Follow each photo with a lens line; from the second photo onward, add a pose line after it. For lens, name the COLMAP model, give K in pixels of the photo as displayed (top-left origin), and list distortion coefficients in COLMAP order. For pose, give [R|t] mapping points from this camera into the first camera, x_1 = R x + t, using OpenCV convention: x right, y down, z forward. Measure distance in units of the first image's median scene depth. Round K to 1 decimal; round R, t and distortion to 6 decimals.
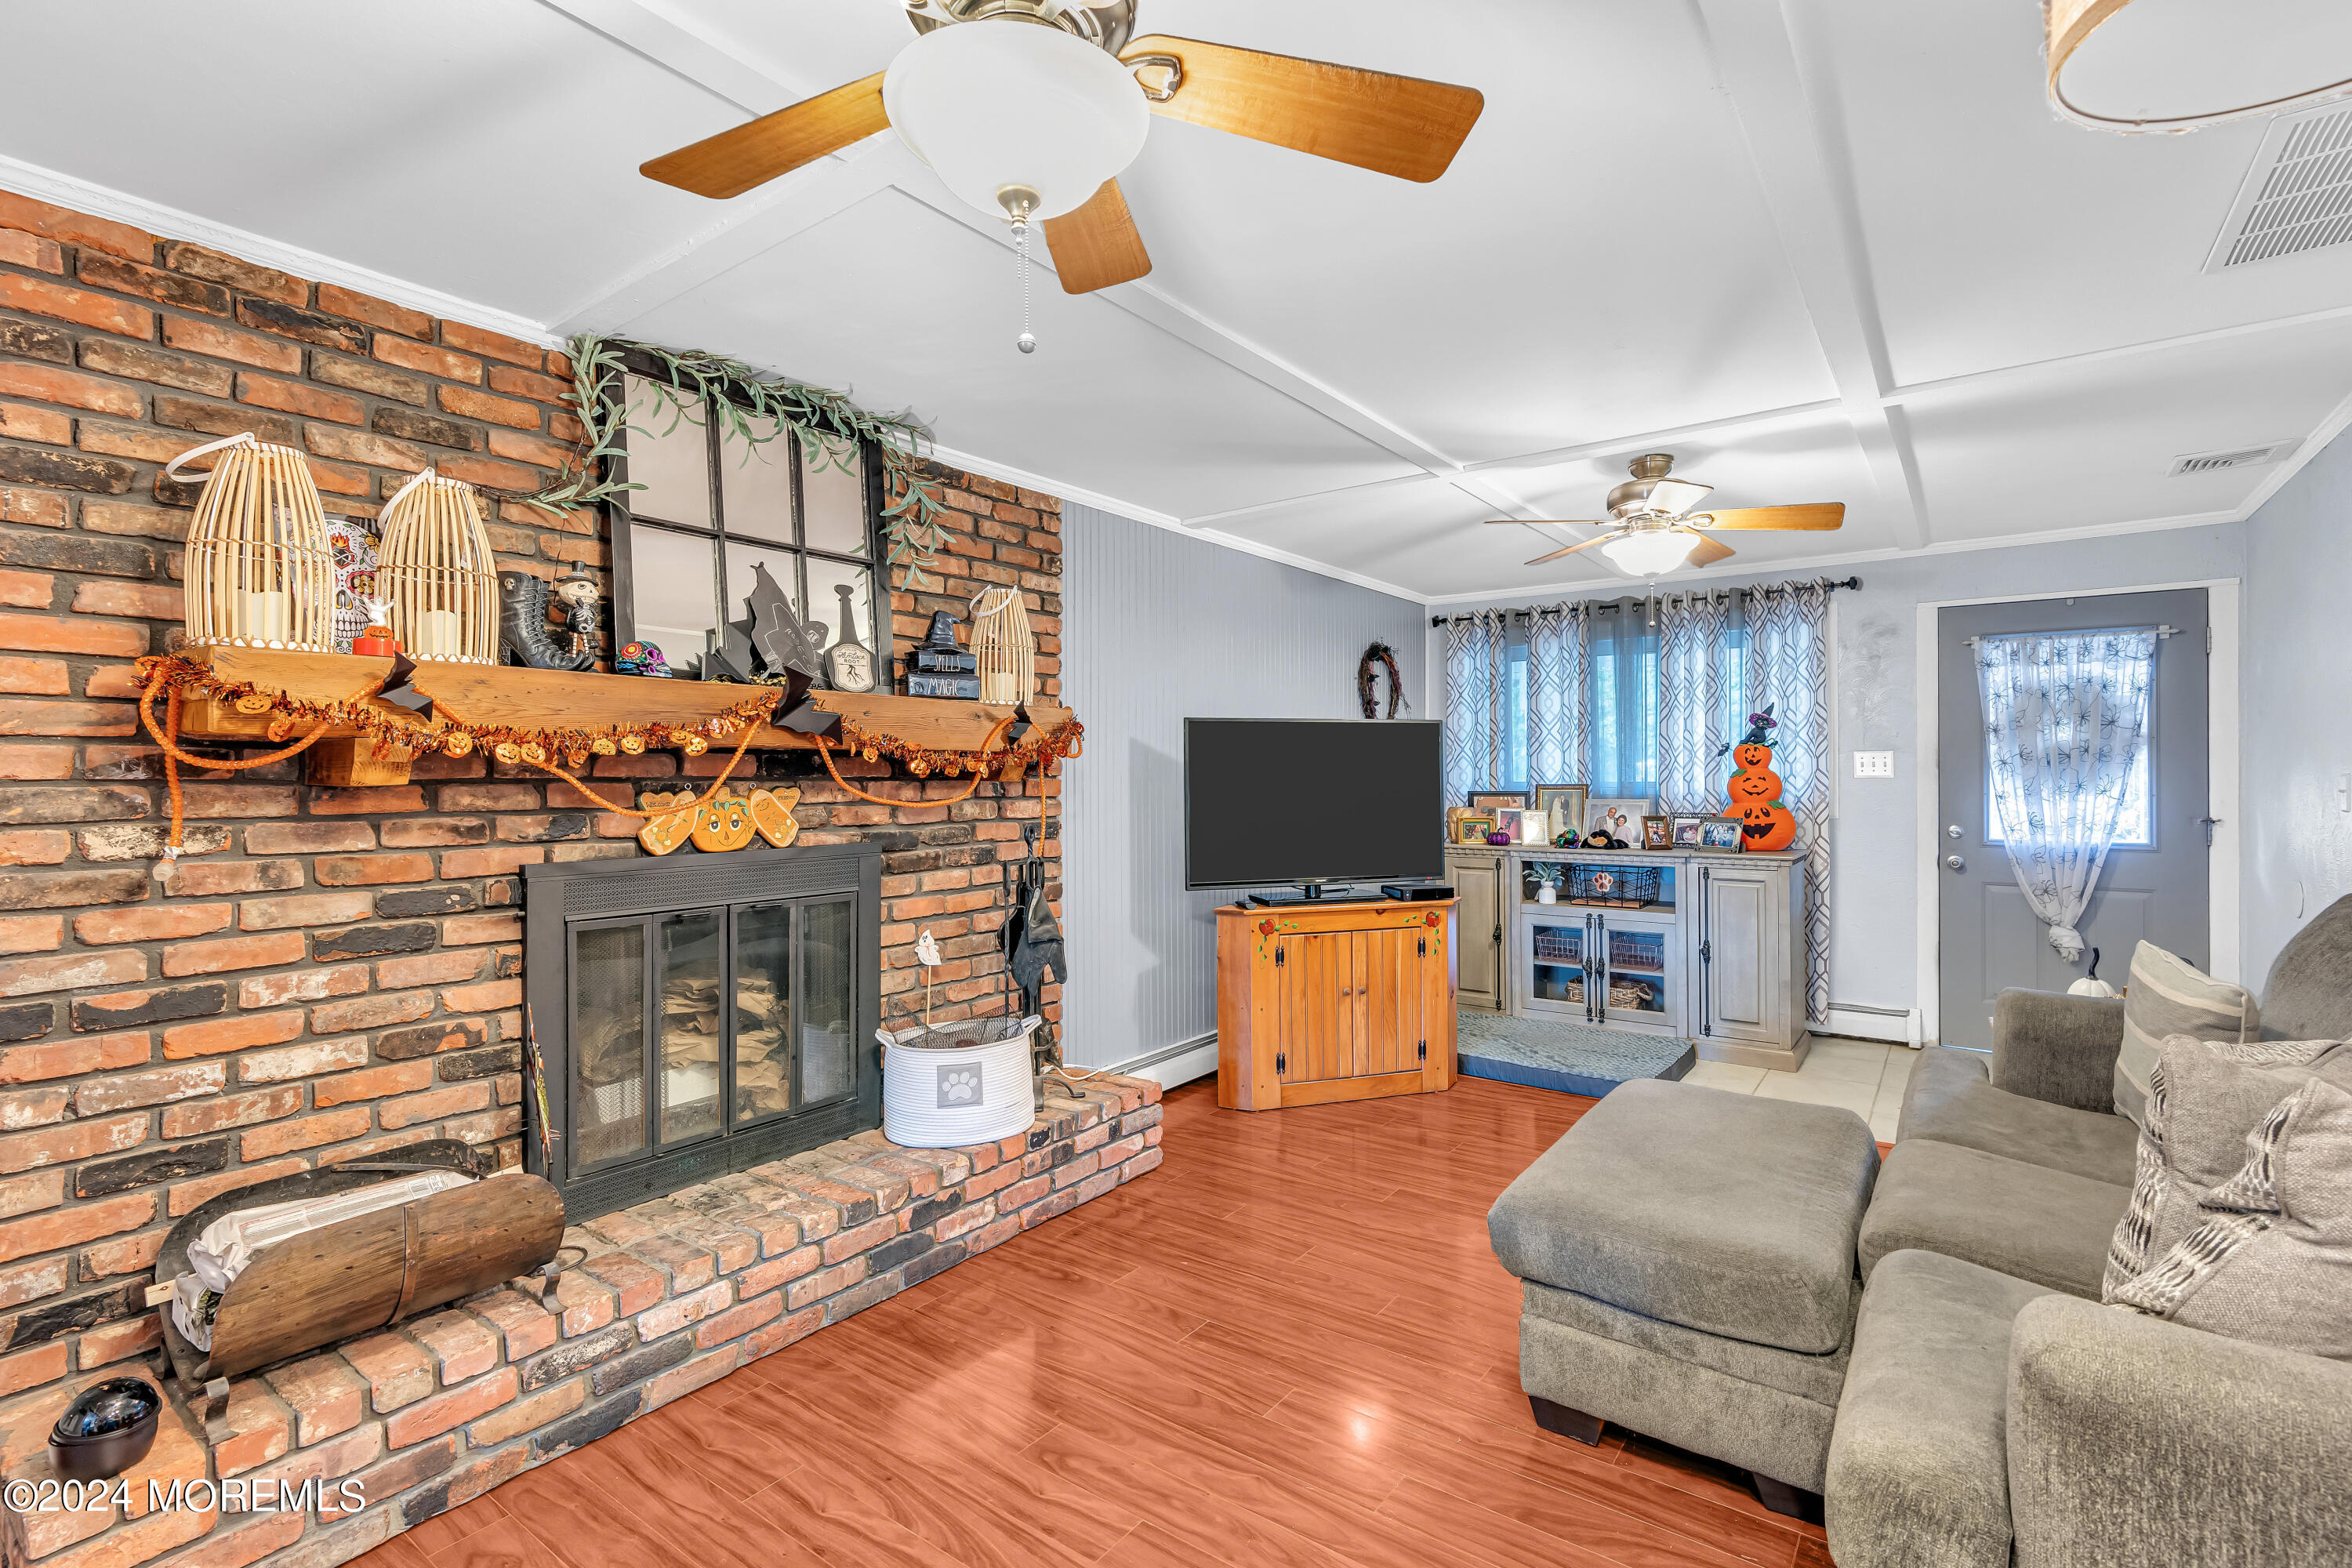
lens RADIAL K [[1066.0, 0, 1209.7], [0, 1066.0, 773.5], [0, 0, 1]] dist [-0.013351, 0.005276]
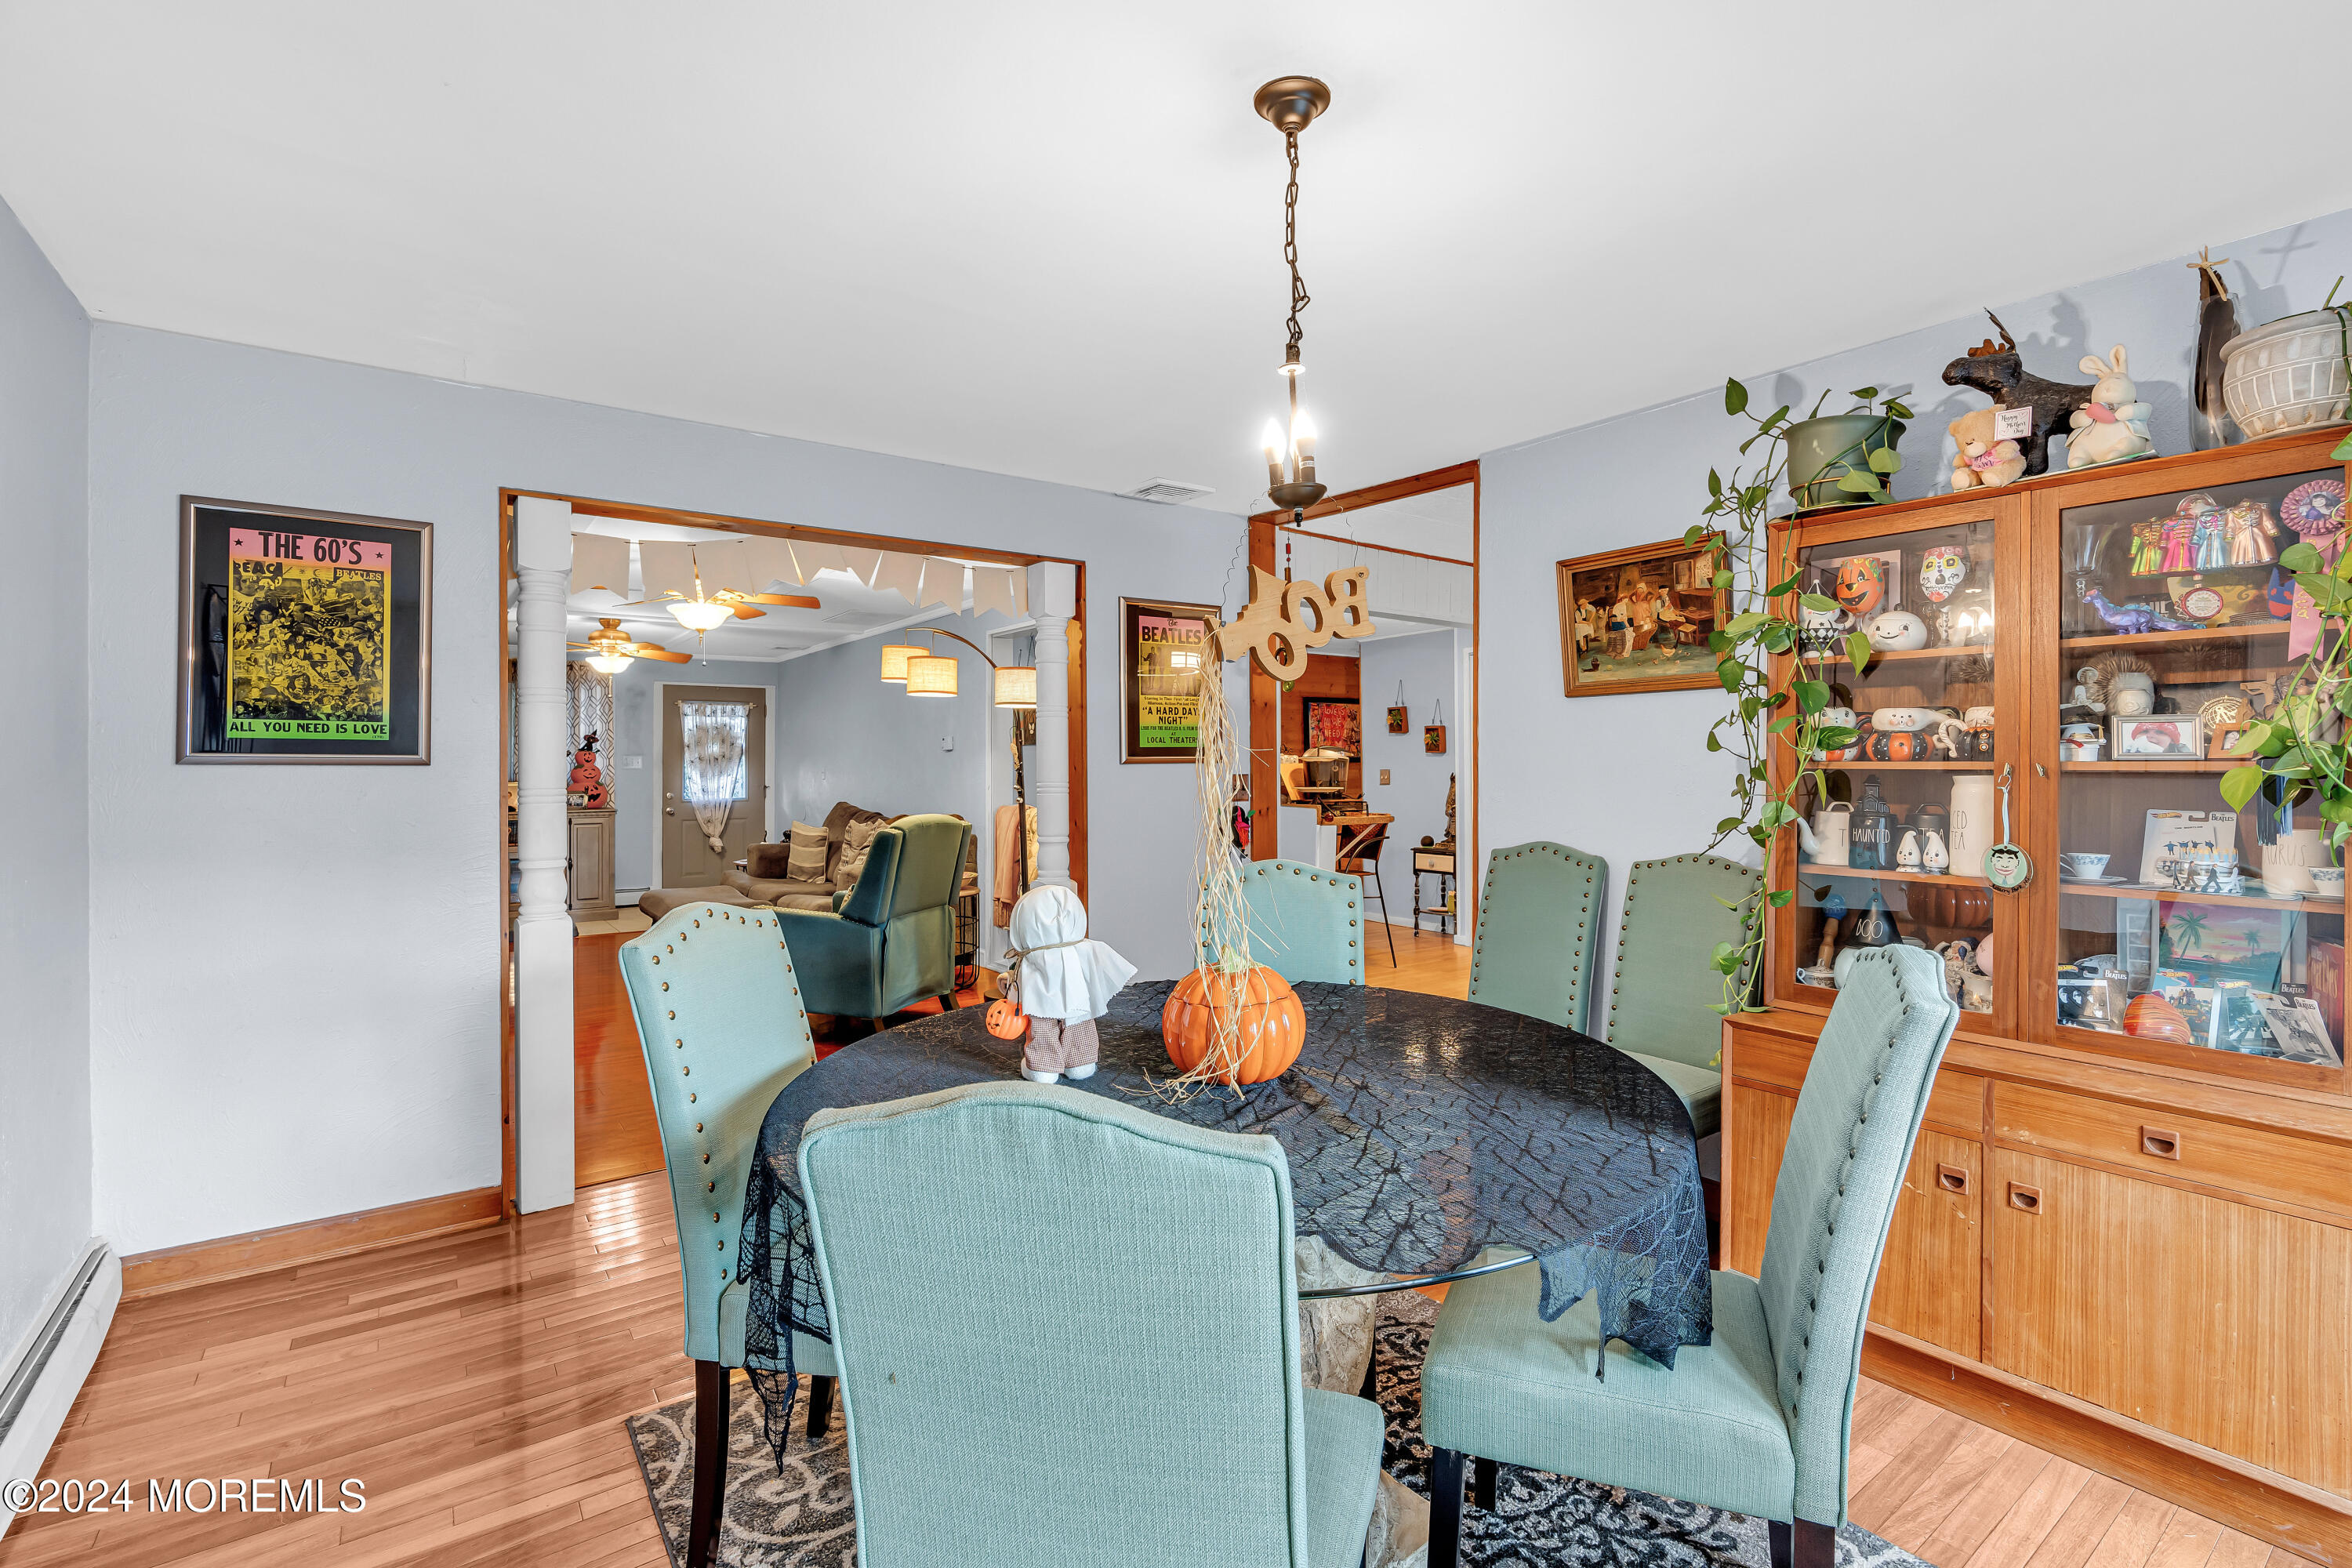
lens RADIAL K [[1066.0, 0, 1184.1], [0, 1066.0, 759.0], [0, 0, 1]] dist [-0.013351, 0.005276]
pose [[0.300962, 0.007286, 0.953608, -1.001589], [0.002542, 0.999961, -0.008443, 0.004417], [-0.953633, 0.004965, 0.300931, -0.586070]]
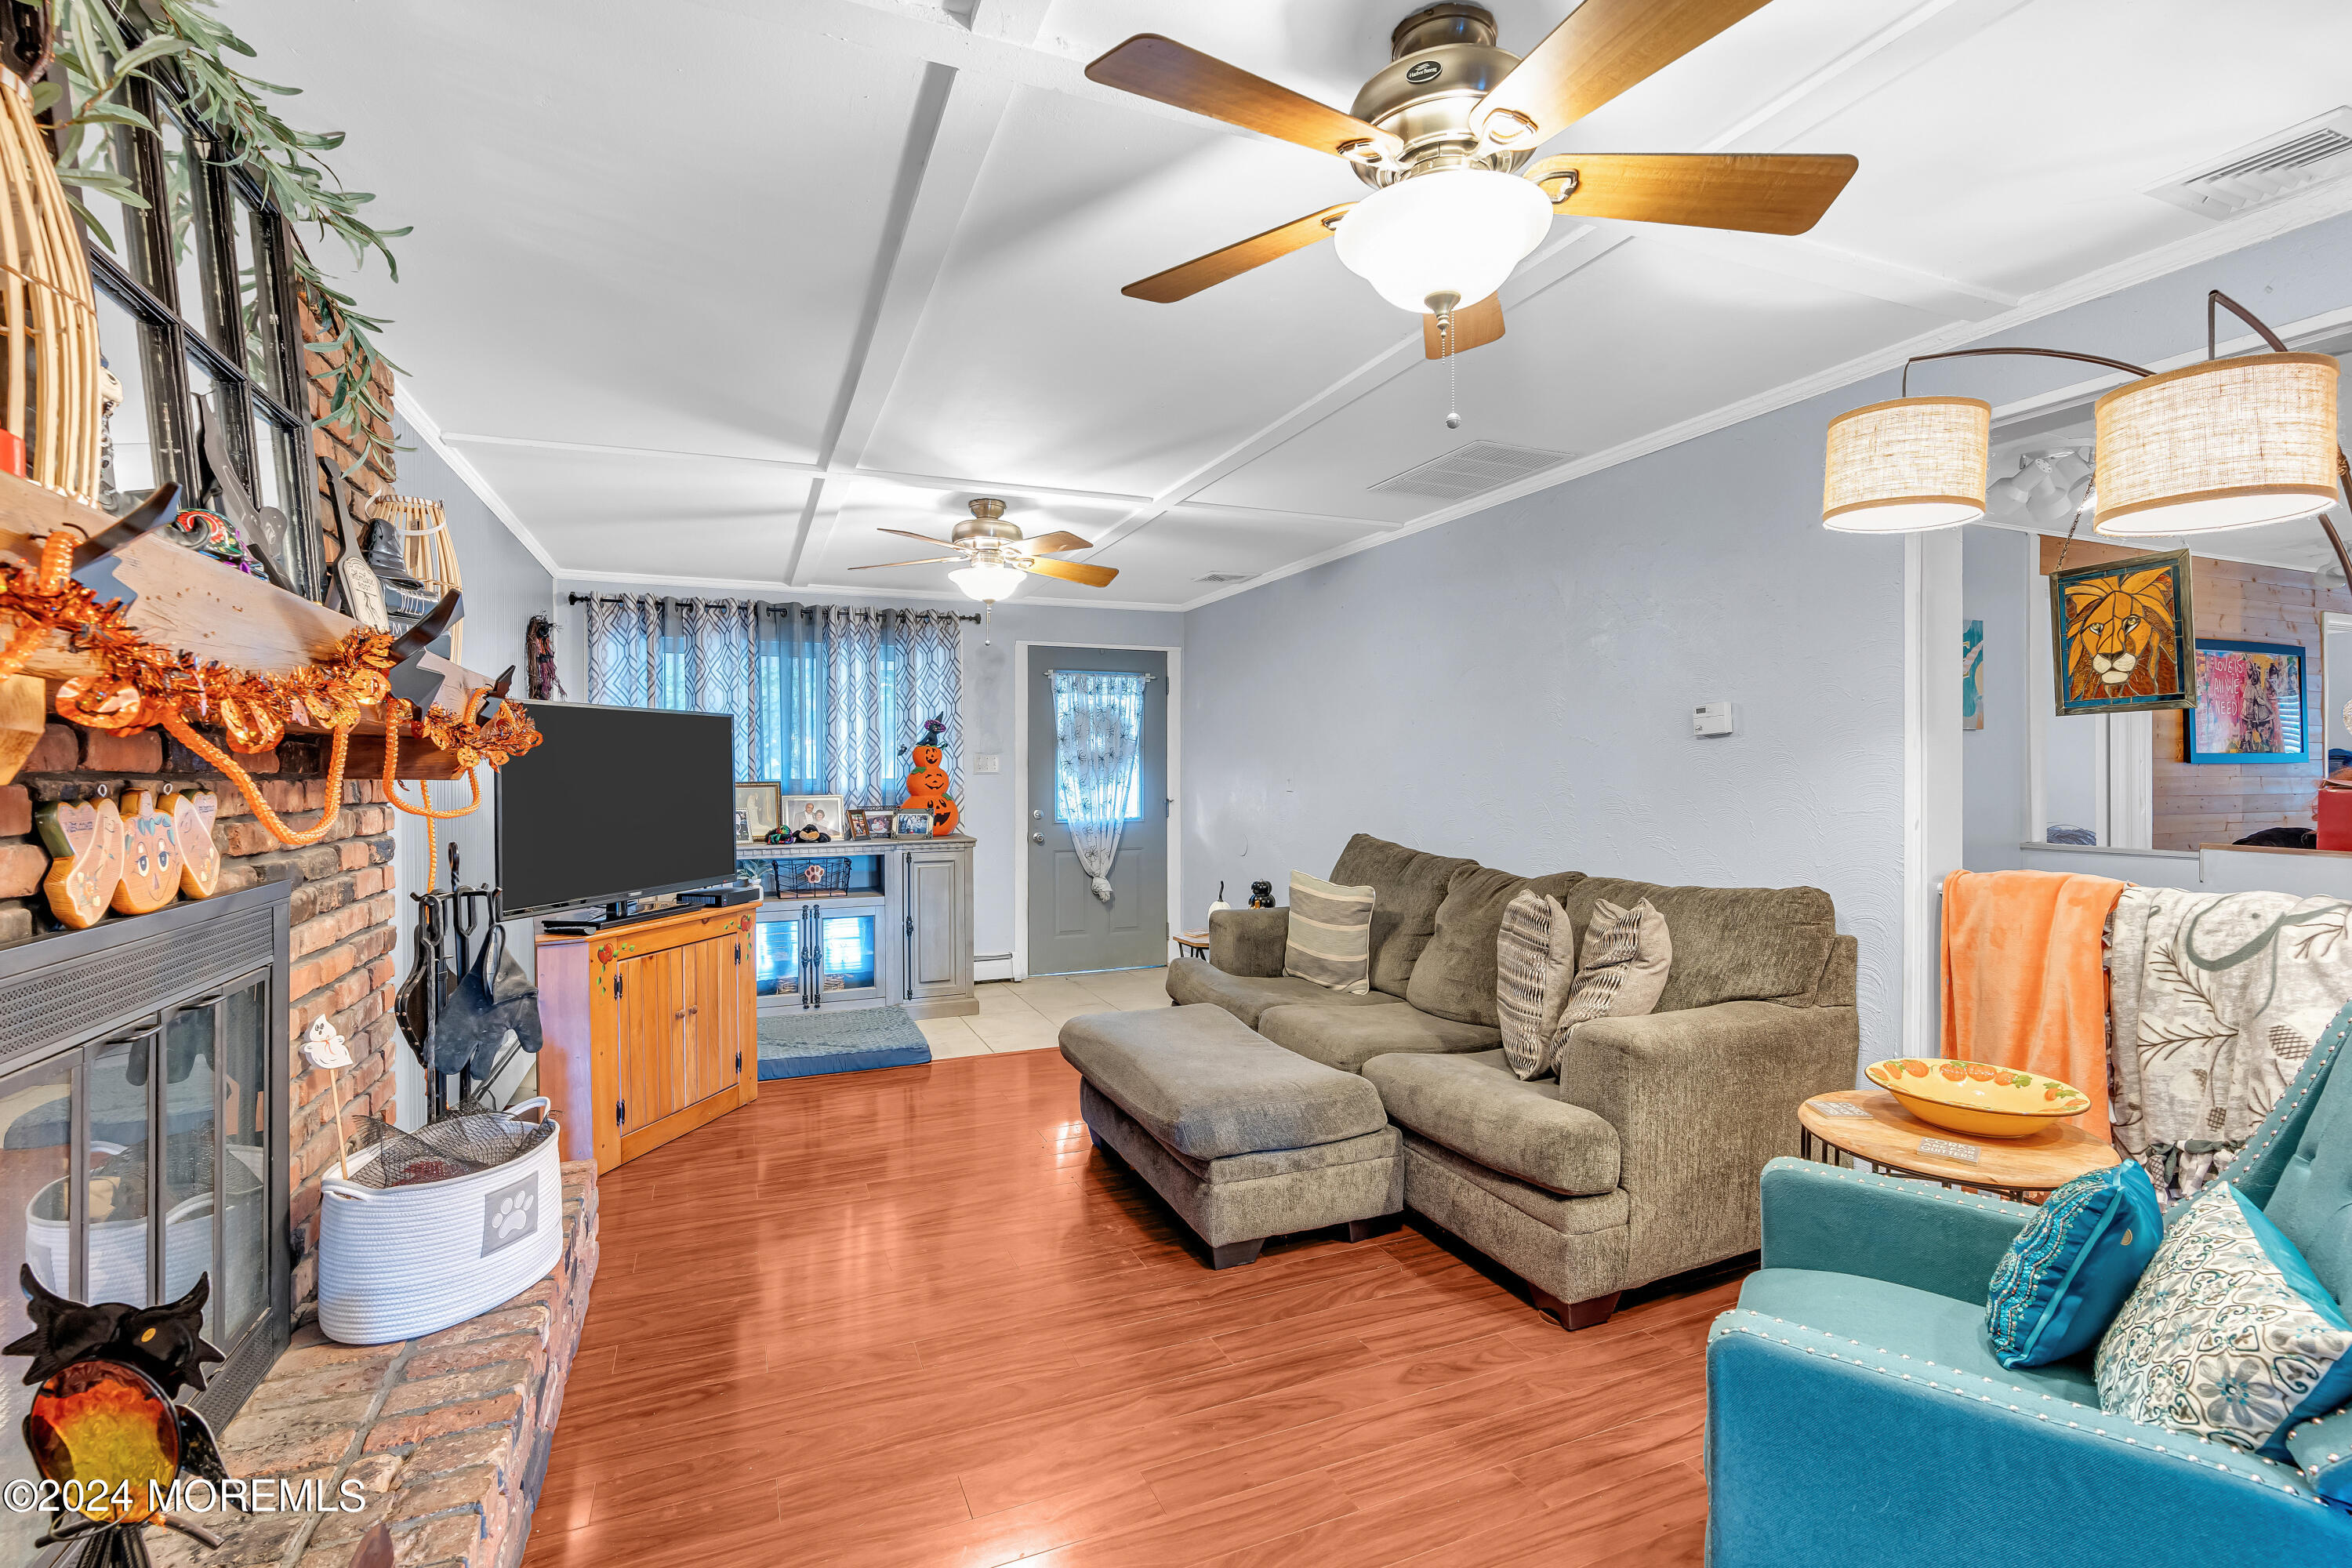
lens RADIAL K [[1066.0, 0, 1167.5], [0, 1066.0, 773.4], [0, 0, 1]] dist [-0.013351, 0.005276]
pose [[0.521837, -0.001722, 0.853043, -0.380884], [0.002024, 0.999998, 0.000780, 0.002627], [-0.853043, 0.001320, 0.521839, 0.169563]]
